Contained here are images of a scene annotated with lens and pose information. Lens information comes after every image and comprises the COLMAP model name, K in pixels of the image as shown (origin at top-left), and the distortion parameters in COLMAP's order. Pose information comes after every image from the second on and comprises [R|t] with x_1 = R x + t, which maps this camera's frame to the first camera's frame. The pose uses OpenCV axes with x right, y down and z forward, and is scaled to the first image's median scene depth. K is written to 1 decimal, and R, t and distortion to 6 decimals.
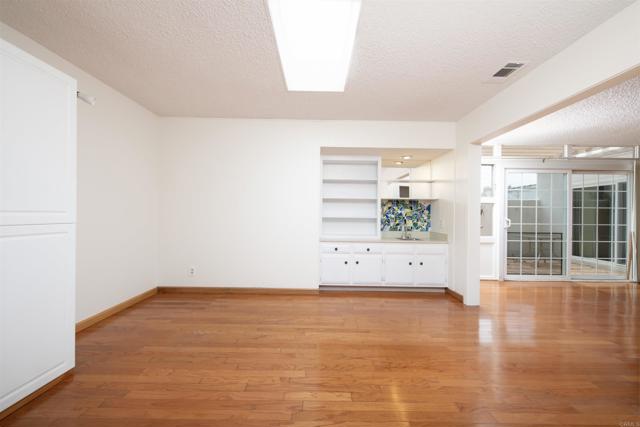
lens RADIAL K [[278.3, 0, 317.6], [0, 278.3, 214.9], [0, 0, 1]] dist [-0.000489, -0.000066]
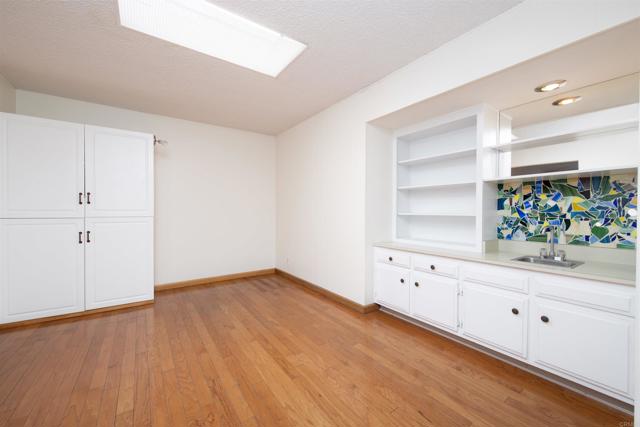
lens RADIAL K [[259.4, 0, 316.6], [0, 259.4, 215.7], [0, 0, 1]] dist [0.004828, 0.000318]
pose [[0.553132, 0.001959, -0.833091, 0.504287], [0.001942, 0.999991, 0.003641, 0.008454], [0.833091, -0.003631, 0.553123, 0.459799]]
